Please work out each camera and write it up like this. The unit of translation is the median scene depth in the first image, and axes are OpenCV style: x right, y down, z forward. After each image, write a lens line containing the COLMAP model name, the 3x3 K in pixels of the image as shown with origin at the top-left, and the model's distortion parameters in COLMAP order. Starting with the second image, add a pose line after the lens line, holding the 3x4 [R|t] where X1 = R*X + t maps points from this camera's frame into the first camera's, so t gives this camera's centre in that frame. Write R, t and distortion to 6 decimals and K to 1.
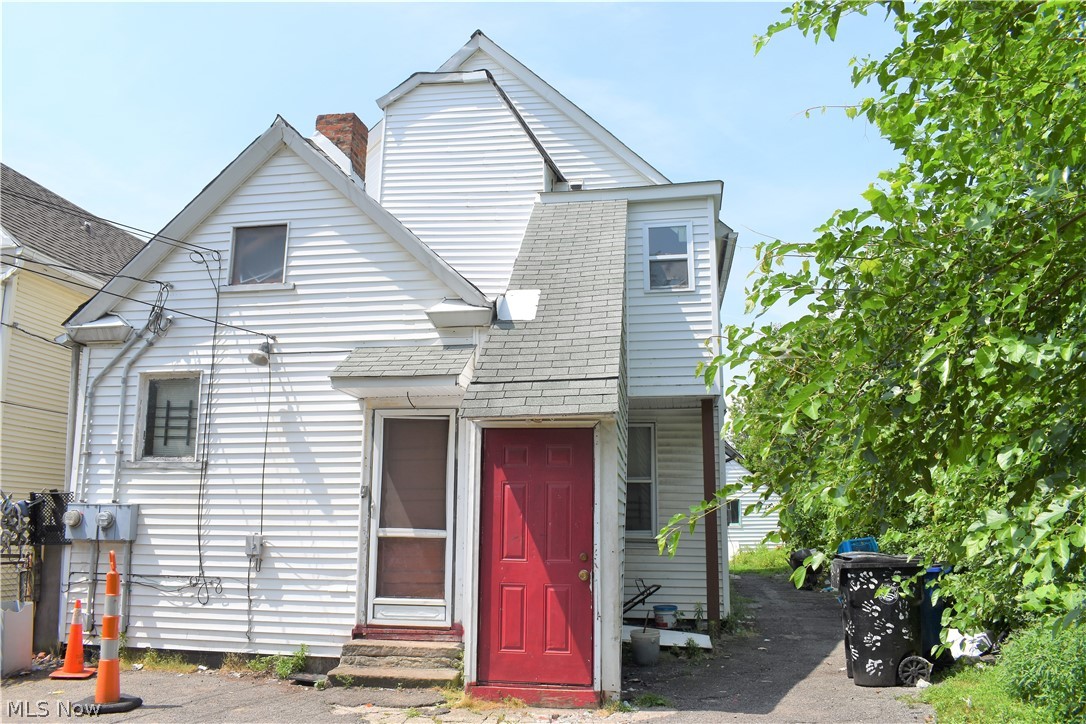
lens RADIAL K [[844.4, 0, 543.0], [0, 844.4, 362.0], [0, 0, 1]] dist [-0.095458, 0.010302]
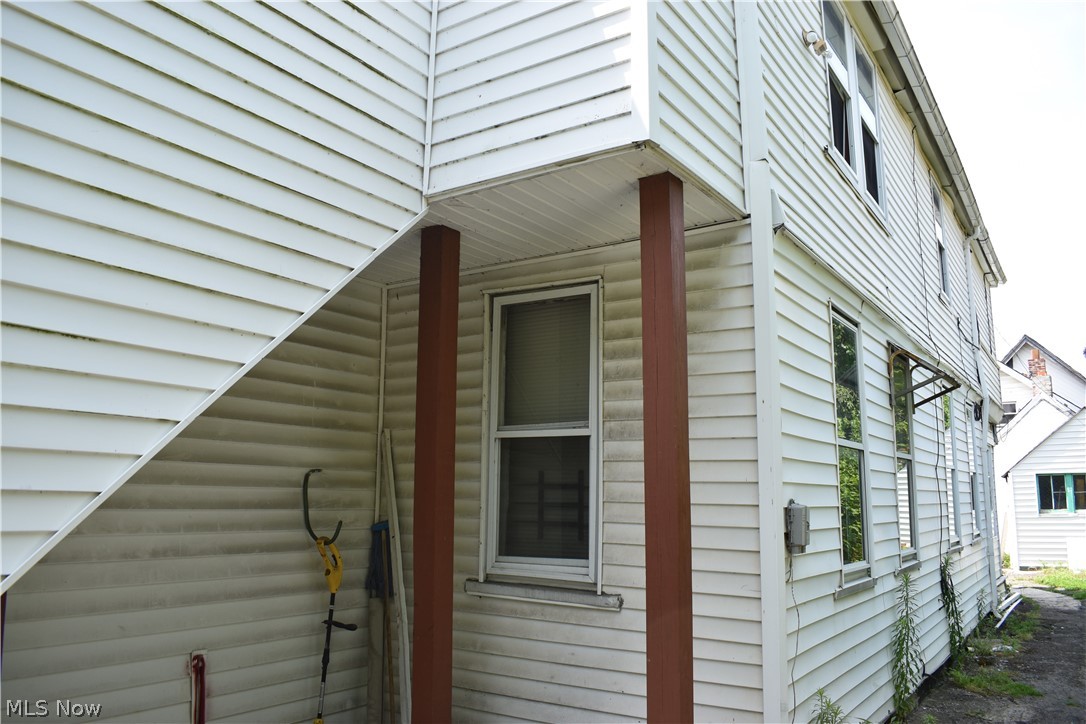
lens RADIAL K [[844.4, 0, 543.0], [0, 844.4, 362.0], [0, 0, 1]] dist [-0.095458, 0.010302]
pose [[0.909039, -0.066556, -0.411361, 0.283104], [0.077493, 0.996943, 0.009947, 0.109601], [0.409442, -0.040919, 0.911418, 0.671946]]
